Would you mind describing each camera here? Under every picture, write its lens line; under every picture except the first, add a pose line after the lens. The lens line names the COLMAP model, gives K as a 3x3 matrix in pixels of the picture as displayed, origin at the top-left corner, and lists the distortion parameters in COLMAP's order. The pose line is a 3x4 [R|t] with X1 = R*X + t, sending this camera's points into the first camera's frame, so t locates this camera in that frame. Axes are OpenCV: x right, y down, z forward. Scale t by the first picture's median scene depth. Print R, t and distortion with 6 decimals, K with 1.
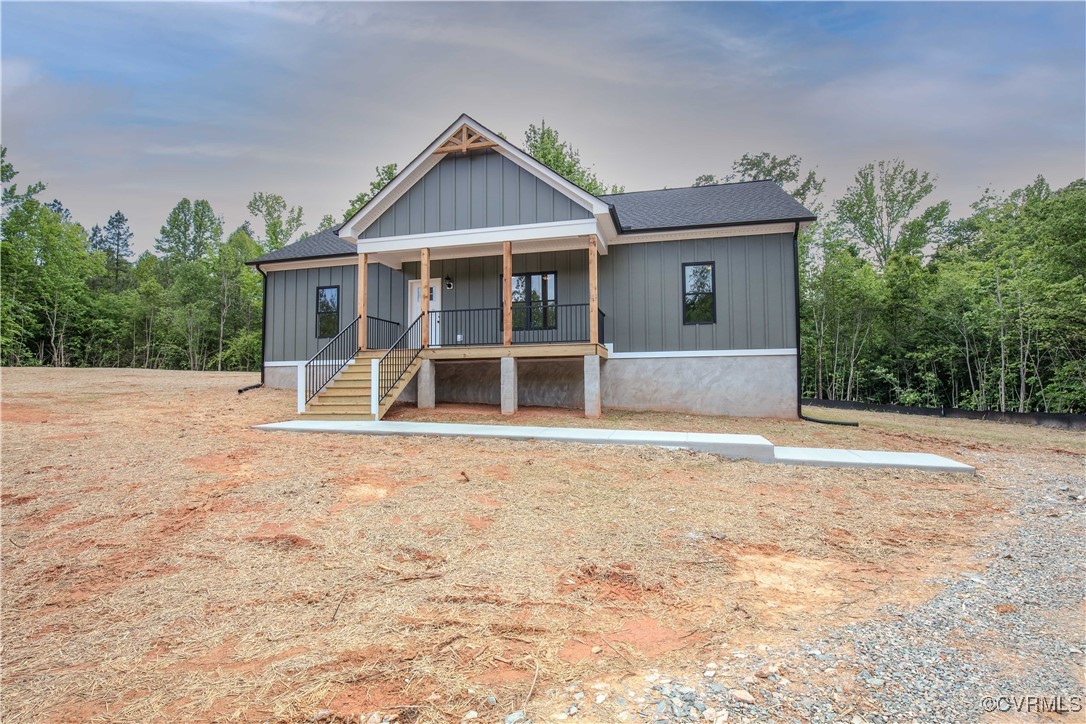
lens RADIAL K [[495.4, 0, 543.0], [0, 495.4, 367.3], [0, 0, 1]] dist [-0.023865, -0.000847]
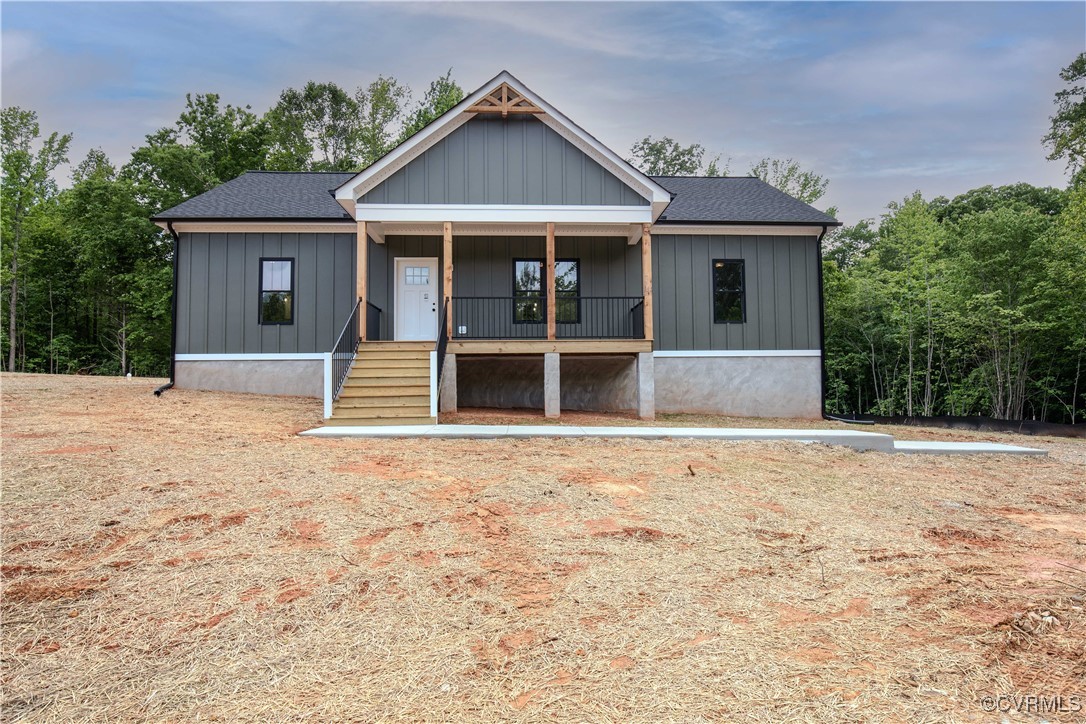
lens RADIAL K [[605.8, 0, 543.1], [0, 605.8, 363.6], [0, 0, 1]] dist [-0.007018, 0.001387]
pose [[0.956893, 0.014228, 0.290091, -0.381358], [-0.009649, 0.999805, -0.017209, 0.016402], [-0.290279, 0.013668, 0.956844, -0.029606]]
